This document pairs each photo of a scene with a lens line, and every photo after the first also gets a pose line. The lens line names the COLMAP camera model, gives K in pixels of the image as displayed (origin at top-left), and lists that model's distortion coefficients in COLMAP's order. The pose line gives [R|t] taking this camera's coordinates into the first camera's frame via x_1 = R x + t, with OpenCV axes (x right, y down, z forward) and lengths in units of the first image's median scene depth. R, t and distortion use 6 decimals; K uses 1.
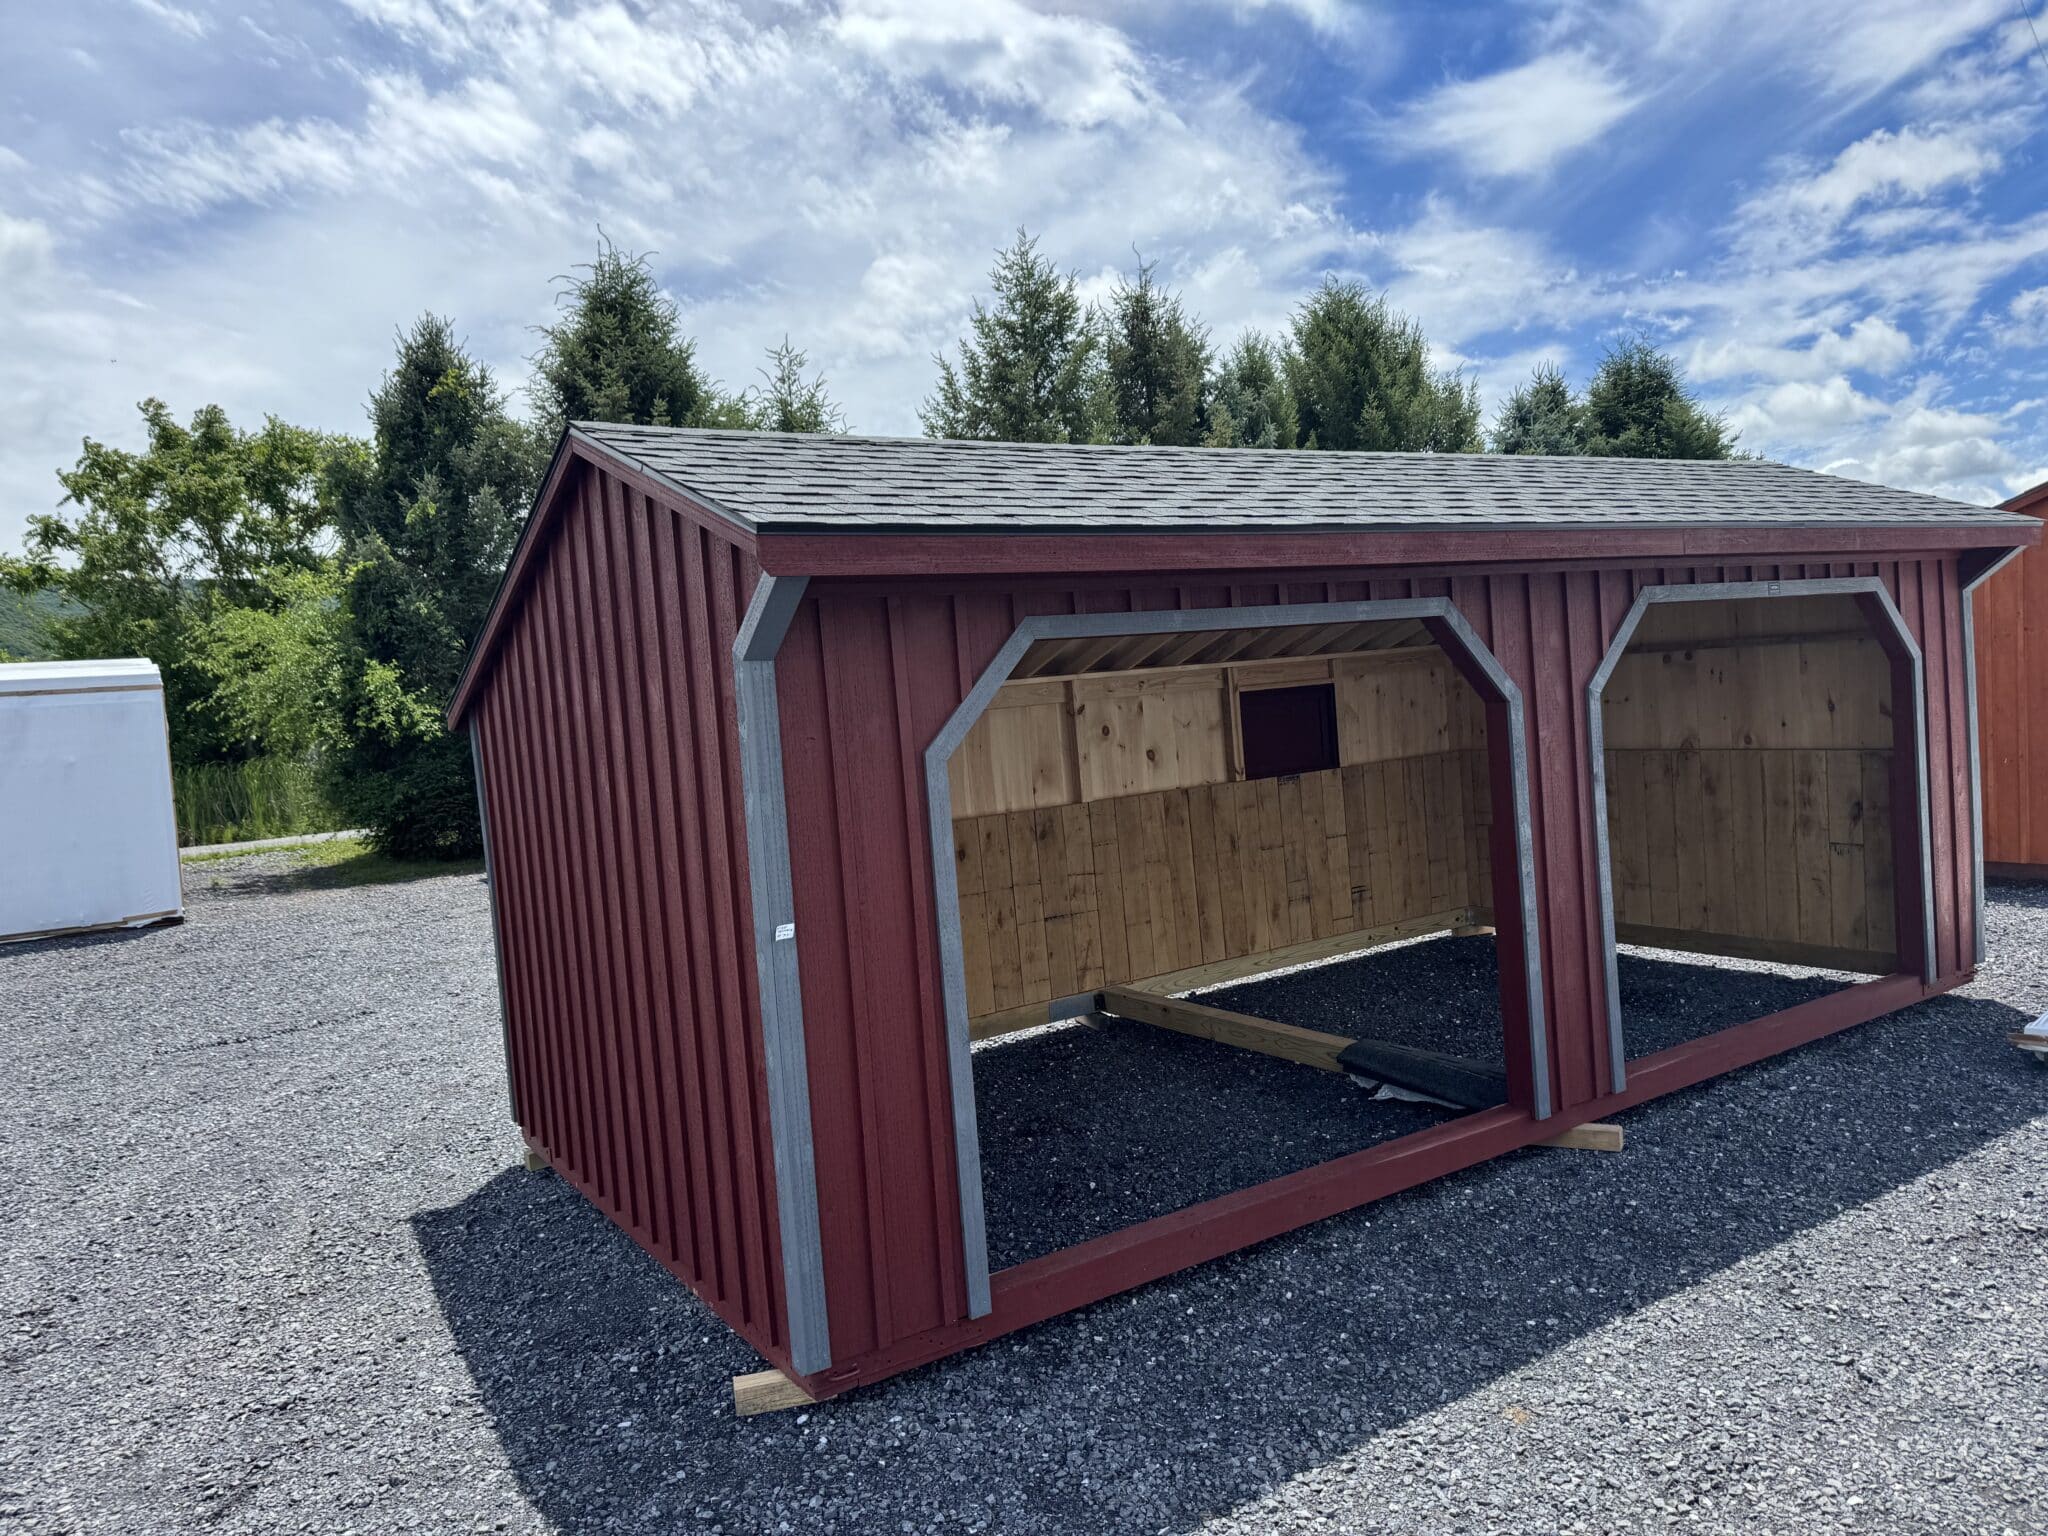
lens RADIAL K [[1427.9, 0, 1025.6], [0, 1427.9, 769.8], [0, 0, 1]] dist [0.074842, -0.044824]
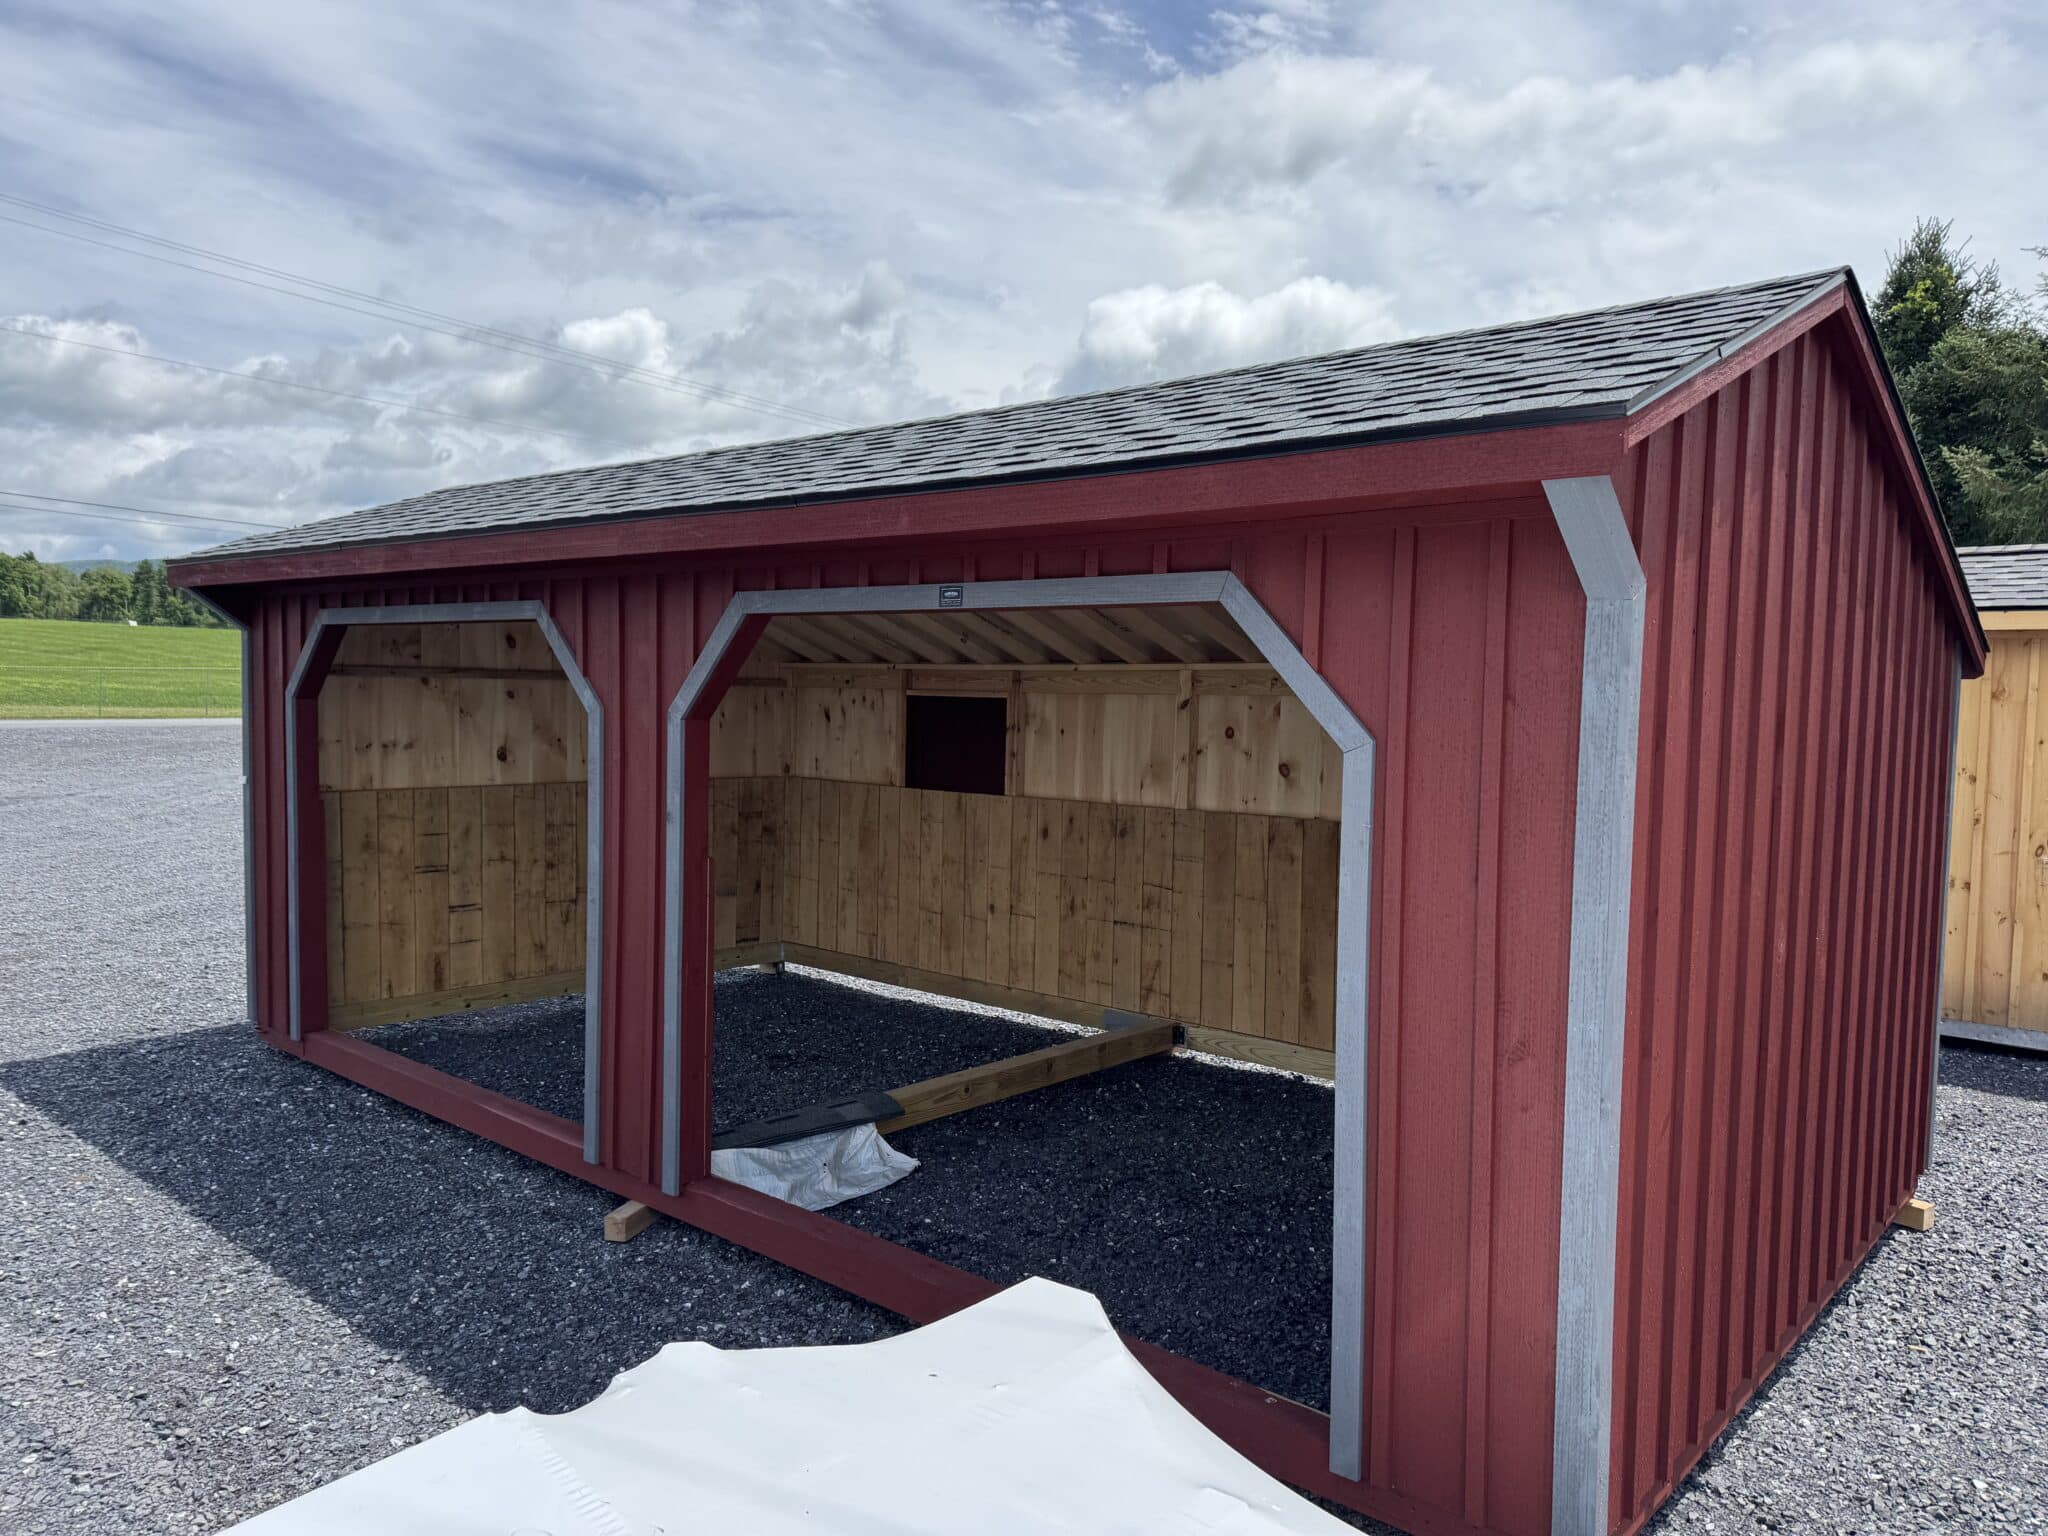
lens RADIAL K [[1427.9, 0, 1026.8], [0, 1427.9, 764.6], [0, 0, 1]] dist [0.074842, -0.044824]
pose [[0.260069, 0.135402, -0.956049, 0.896109], [-0.091926, 0.989094, 0.115076, -0.101626], [0.961204, 0.057958, 0.269680, 0.699452]]
